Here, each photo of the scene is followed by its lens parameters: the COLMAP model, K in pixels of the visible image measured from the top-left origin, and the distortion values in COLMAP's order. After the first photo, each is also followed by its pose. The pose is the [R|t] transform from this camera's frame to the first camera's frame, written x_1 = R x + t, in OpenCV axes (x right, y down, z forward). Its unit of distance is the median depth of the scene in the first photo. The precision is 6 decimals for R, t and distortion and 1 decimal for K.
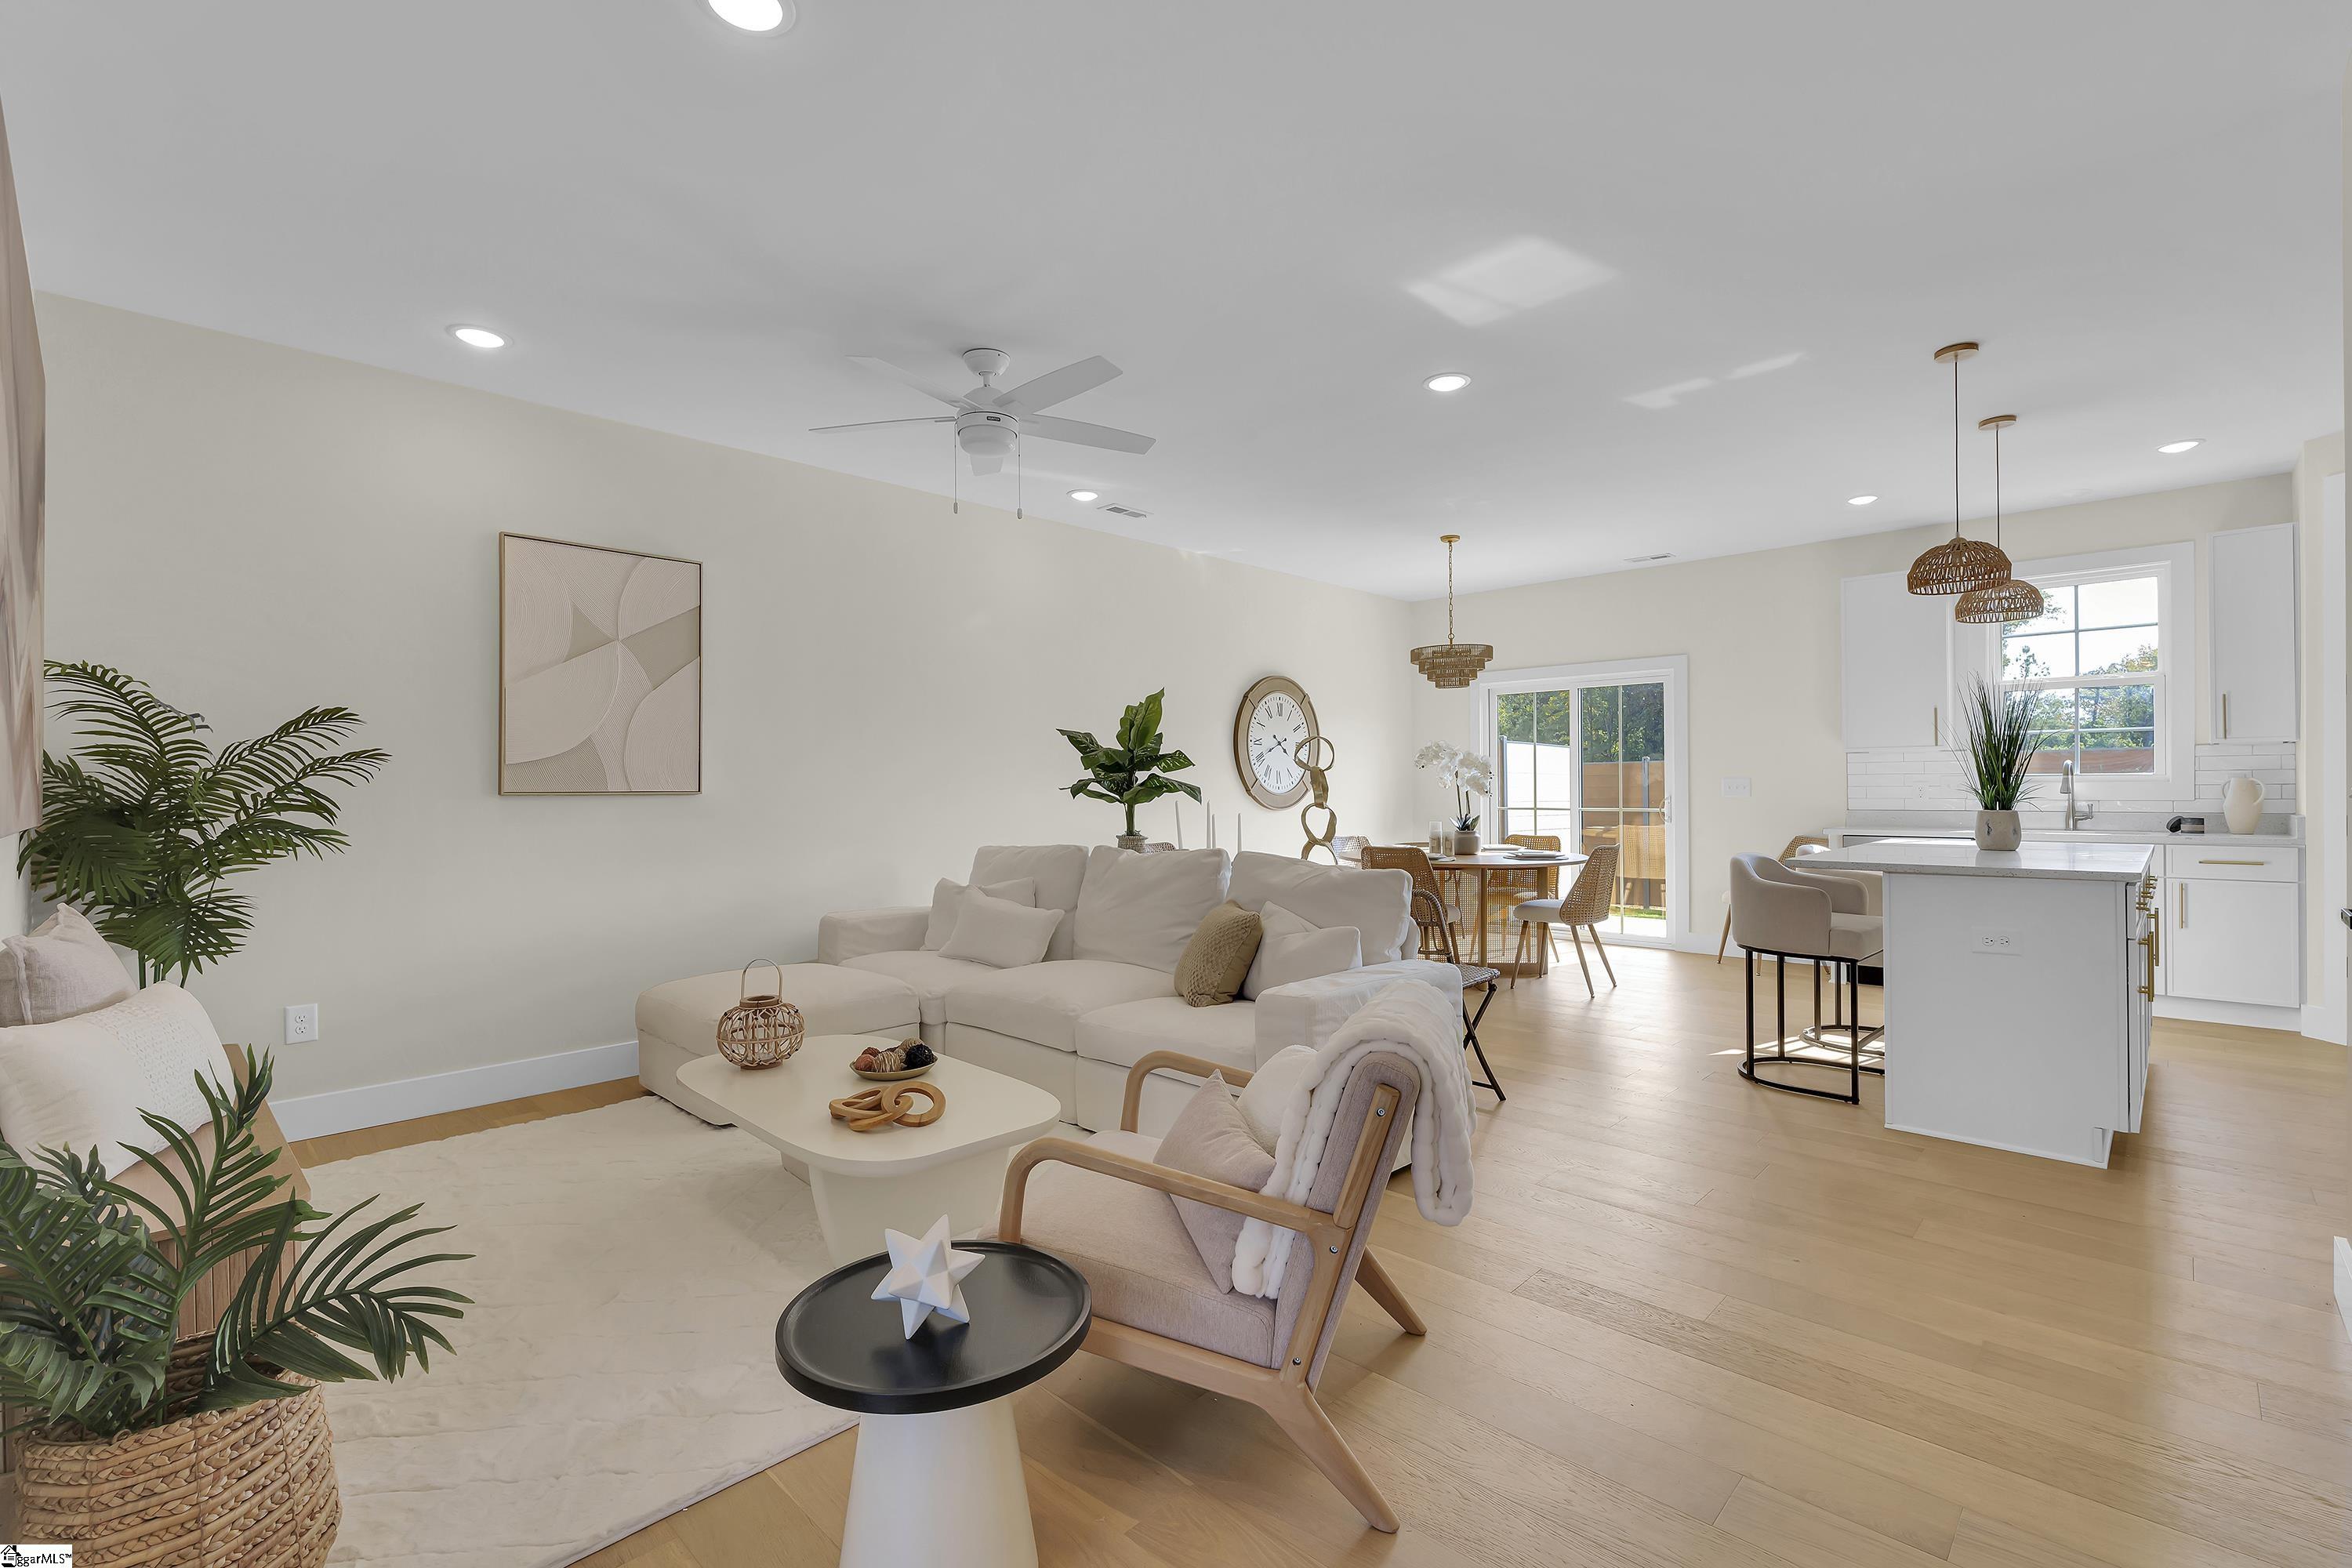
lens RADIAL K [[1038.2, 0, 1162.6], [0, 1038.2, 783.6], [0, 0, 1]] dist [-0.004896, 0.000985]
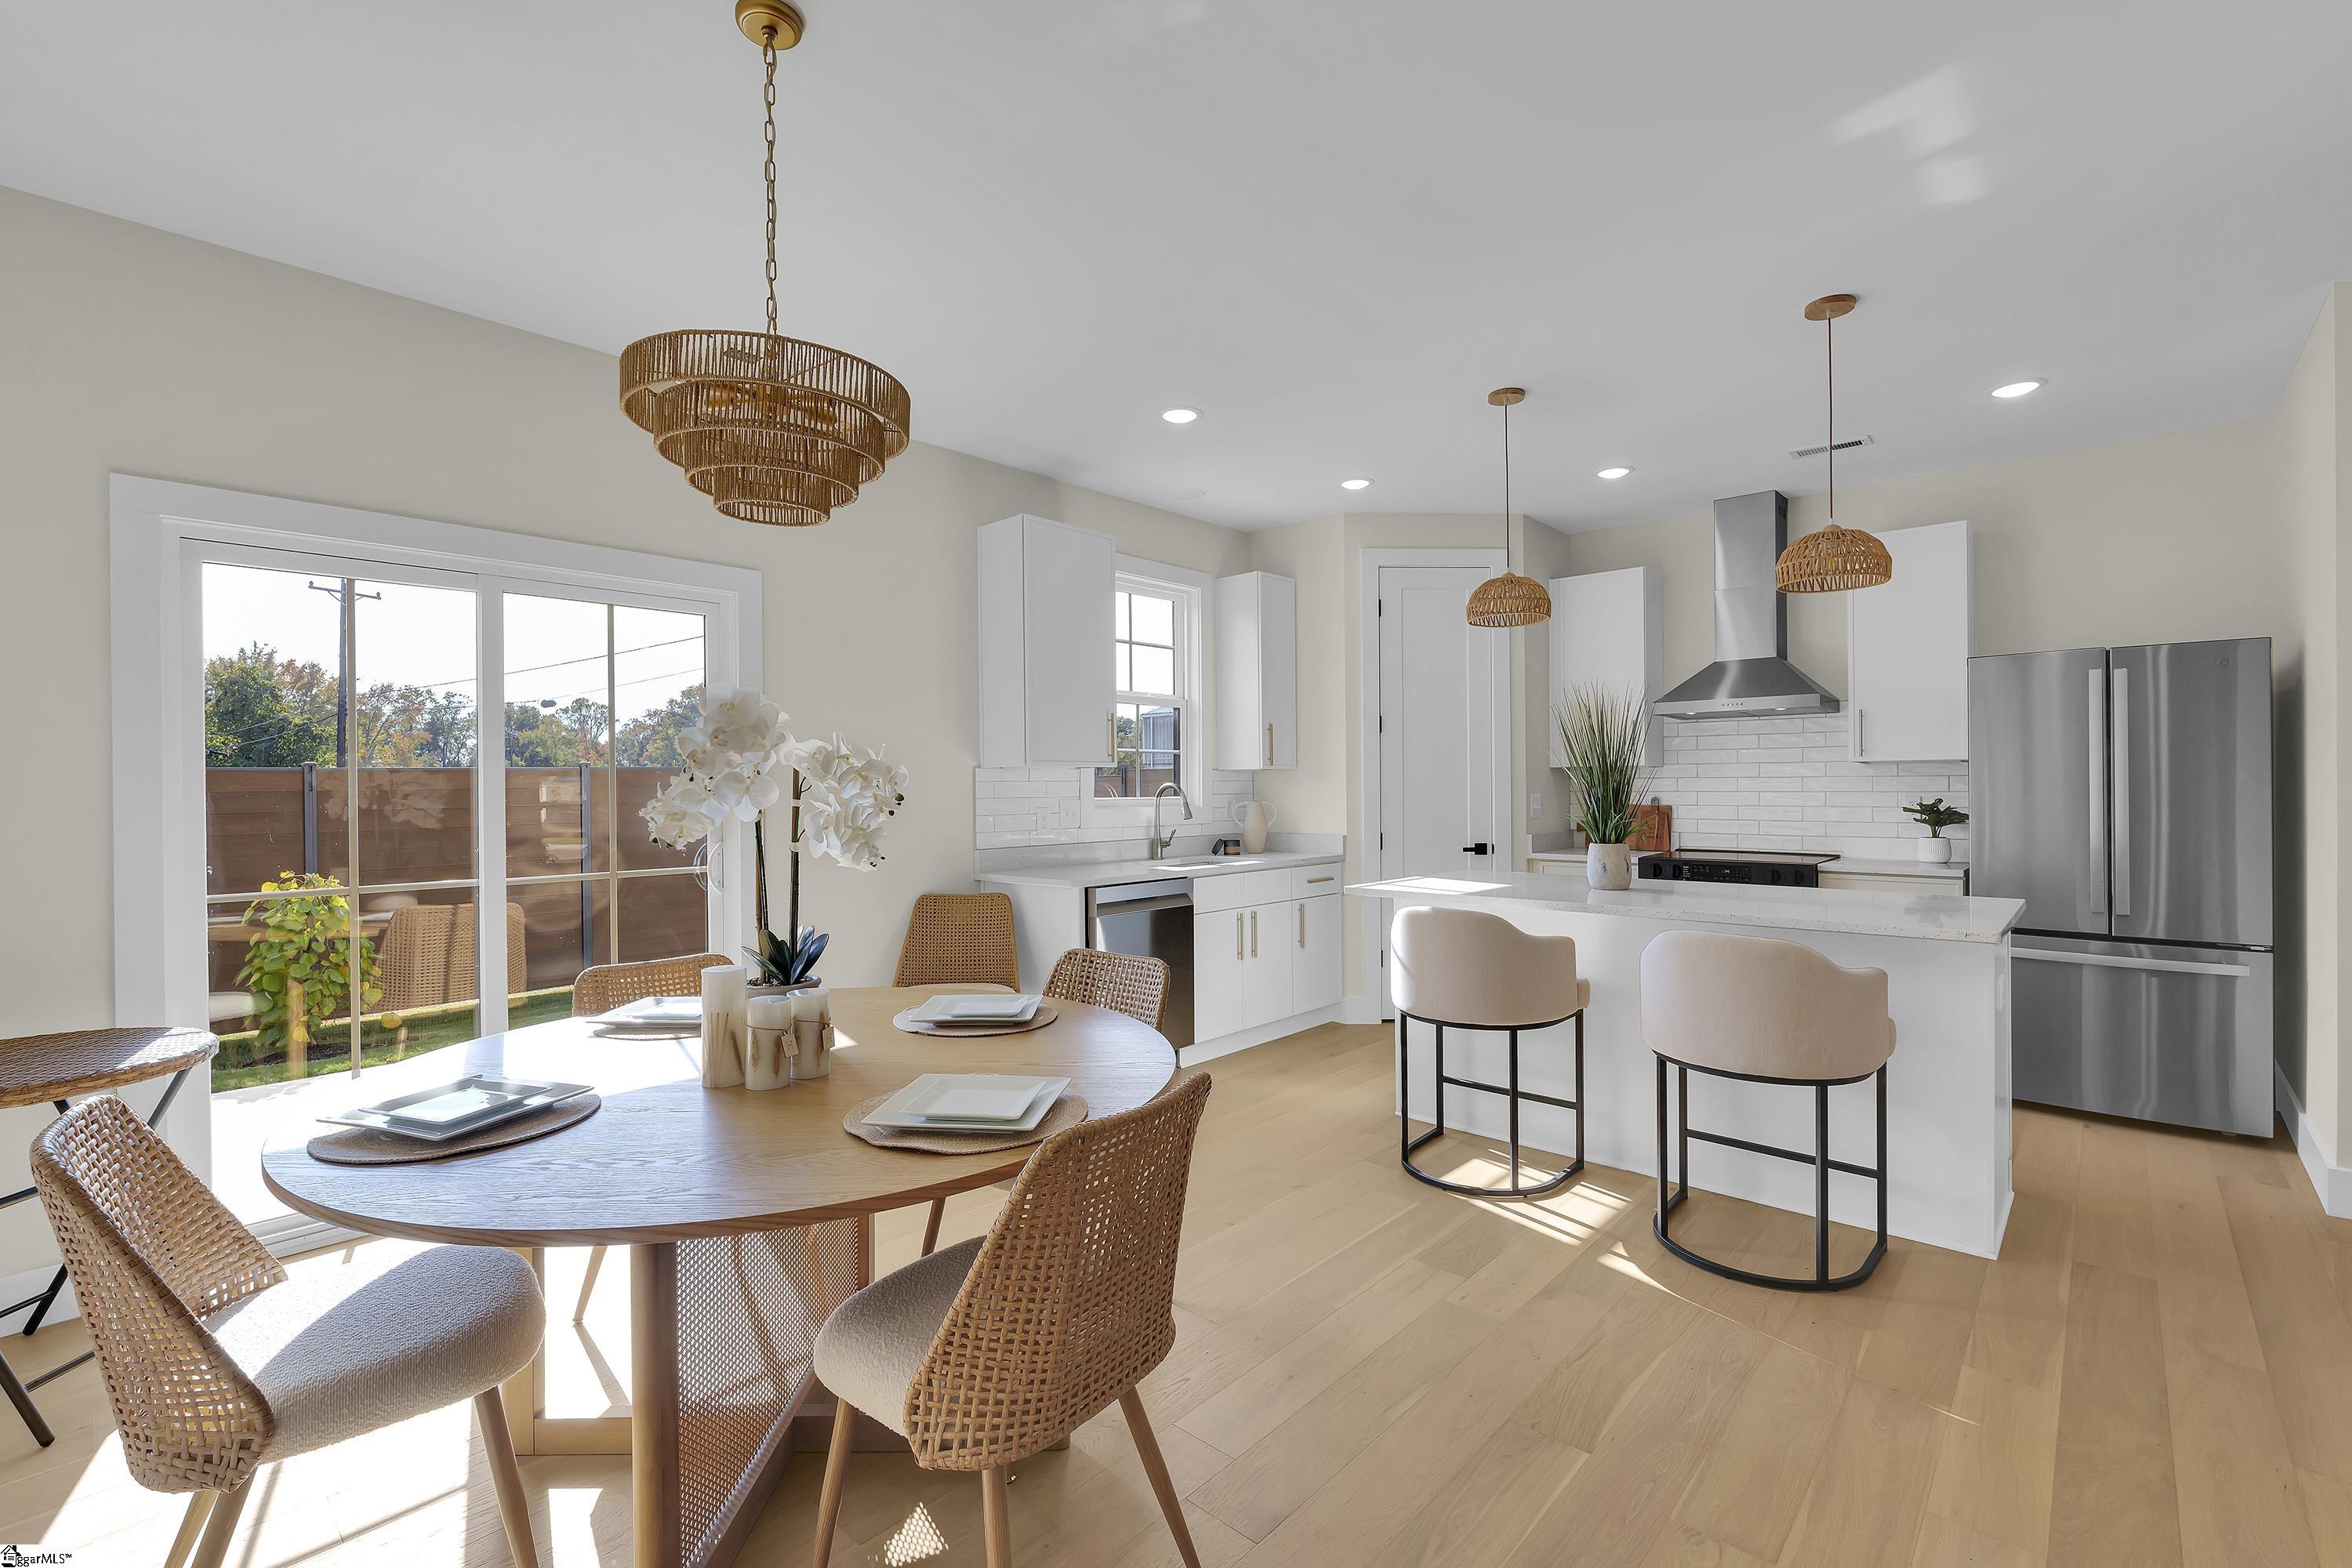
lens RADIAL K [[1038.2, 0, 1176.2], [0, 1038.2, 785.0], [0, 0, 1]] dist [-0.004896, 0.000985]
pose [[-0.033459, 0.005538, 0.999425, -0.044809], [0.007173, 0.999960, -0.005301, -0.017408], [-0.999414, 0.006992, -0.033497, 1.115888]]
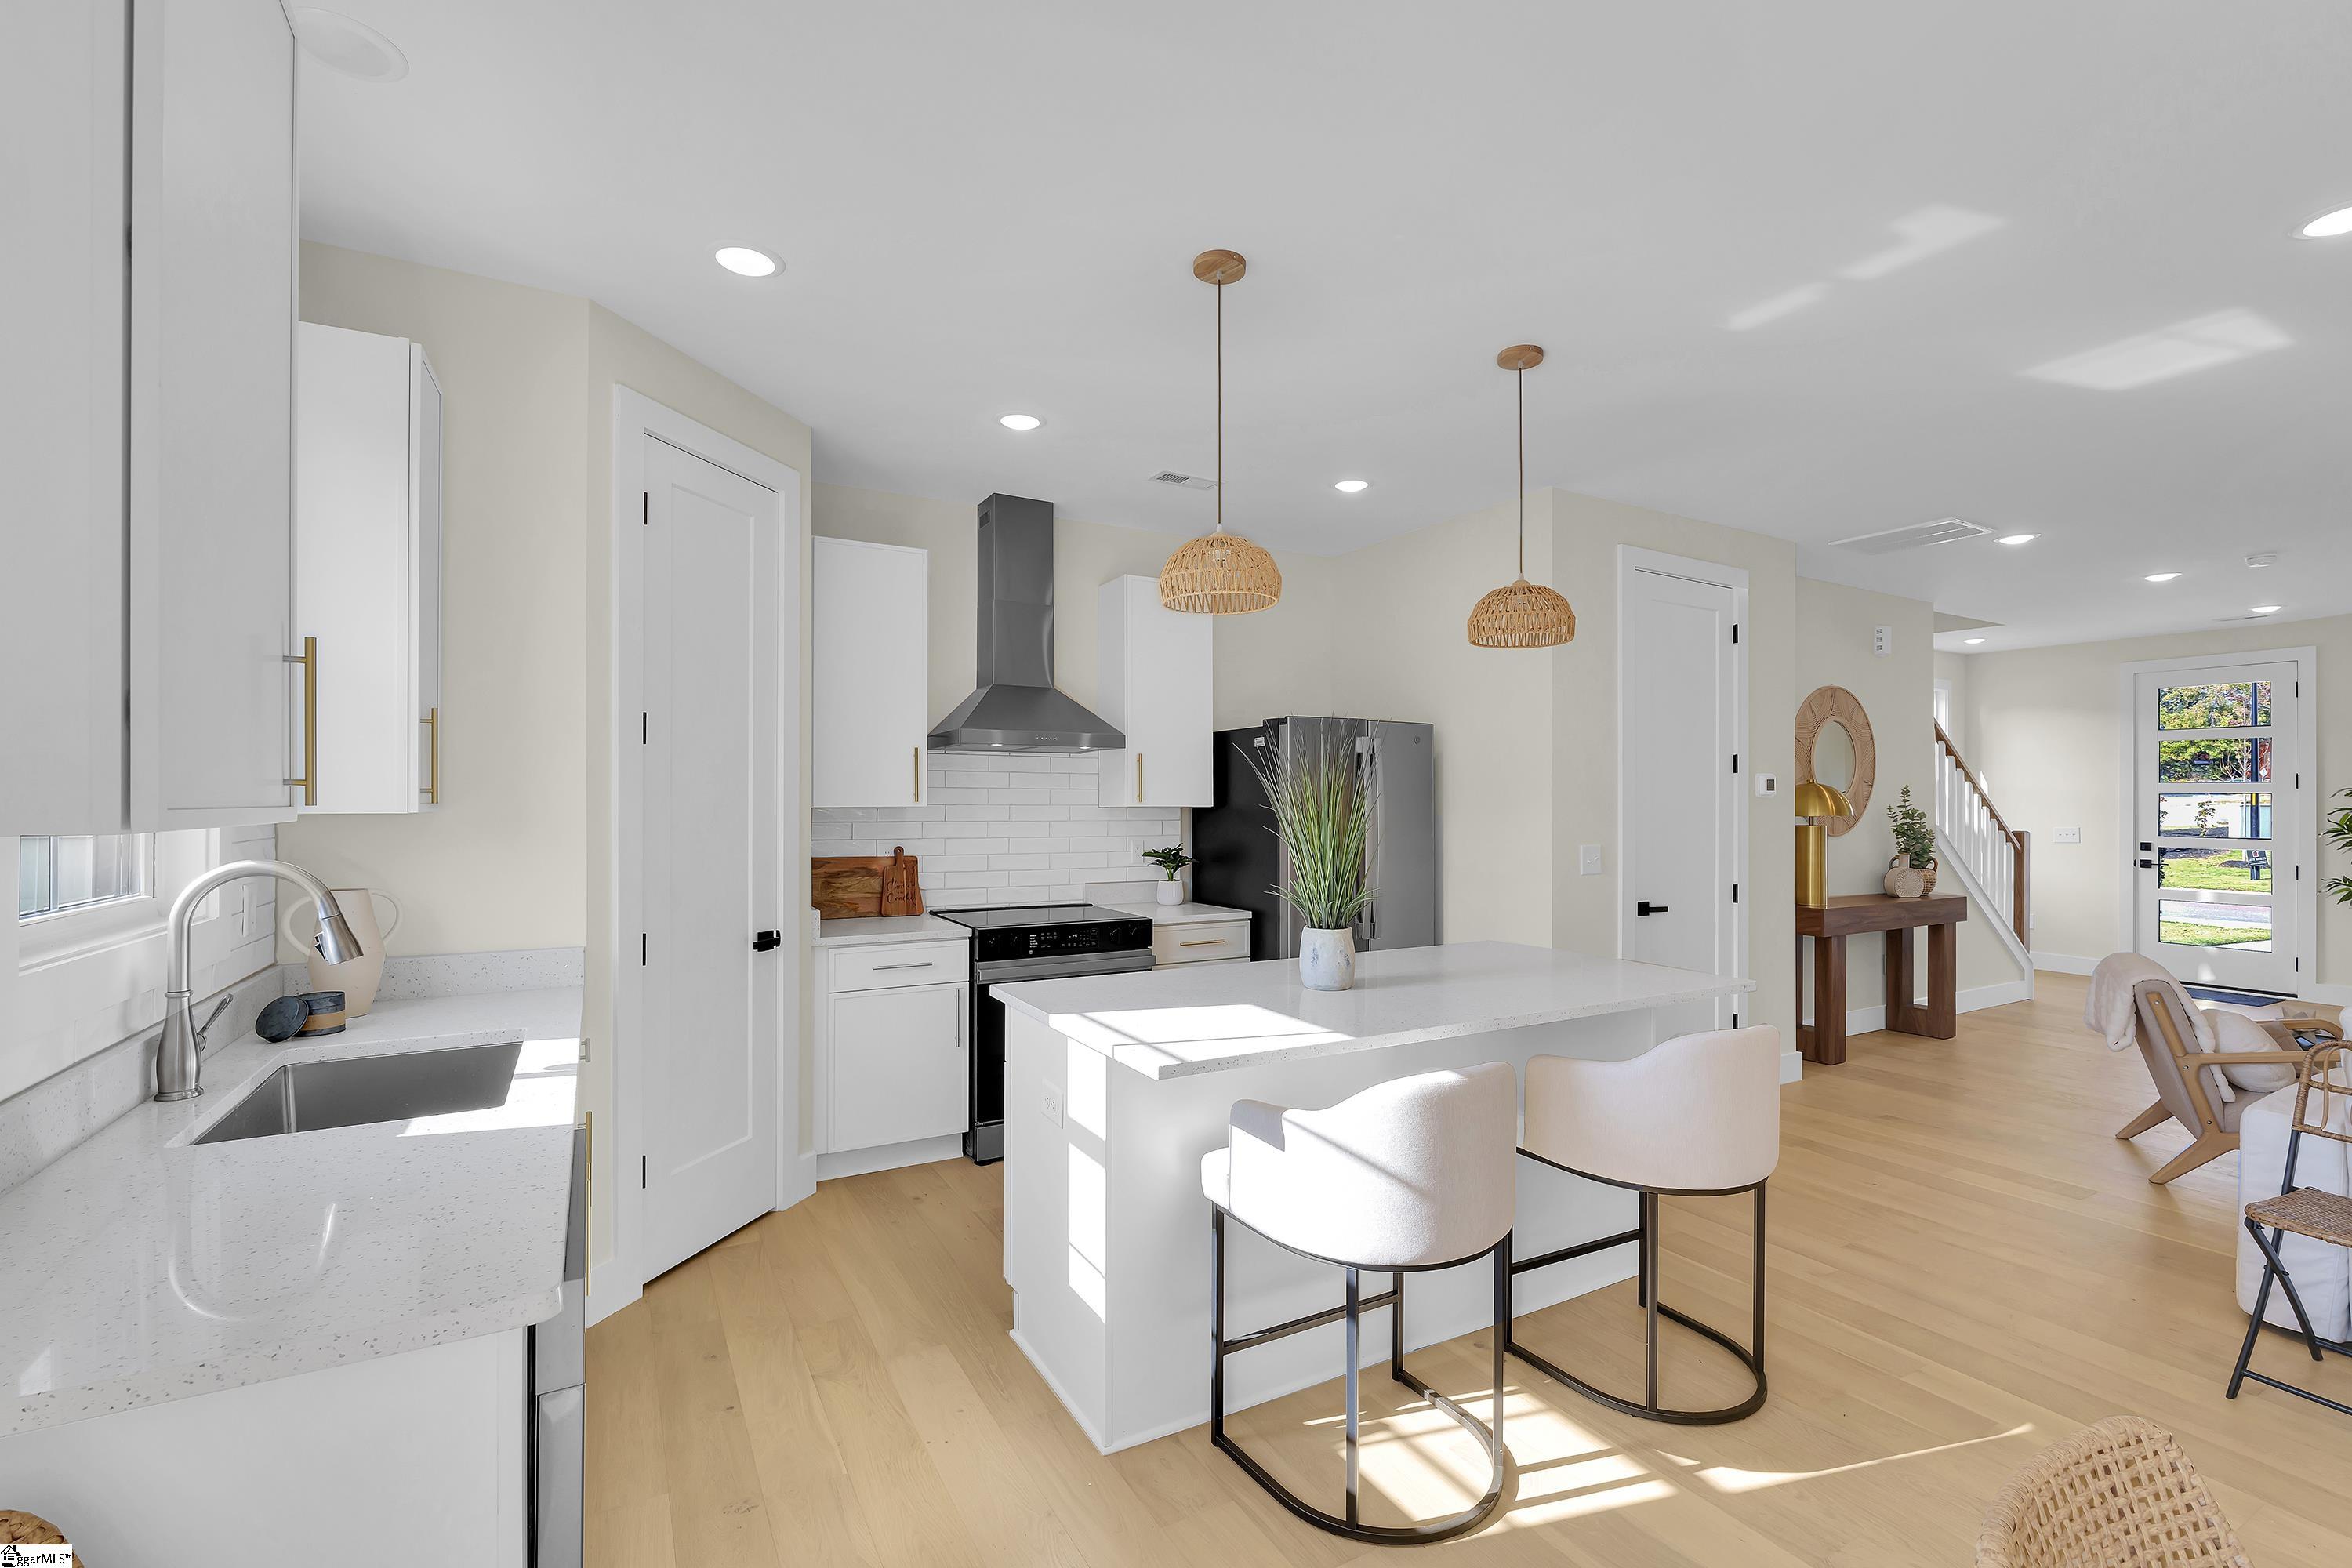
lens RADIAL K [[1038.2, 0, 1180.8], [0, 1038.2, 790.9], [0, 0, 1]] dist [-0.004896, 0.000985]
pose [[-0.963715, 0.003032, 0.266918, 0.579995], [0.001084, 0.999972, -0.007446, -0.045559], [-0.266933, -0.006887, -0.963691, 1.332742]]
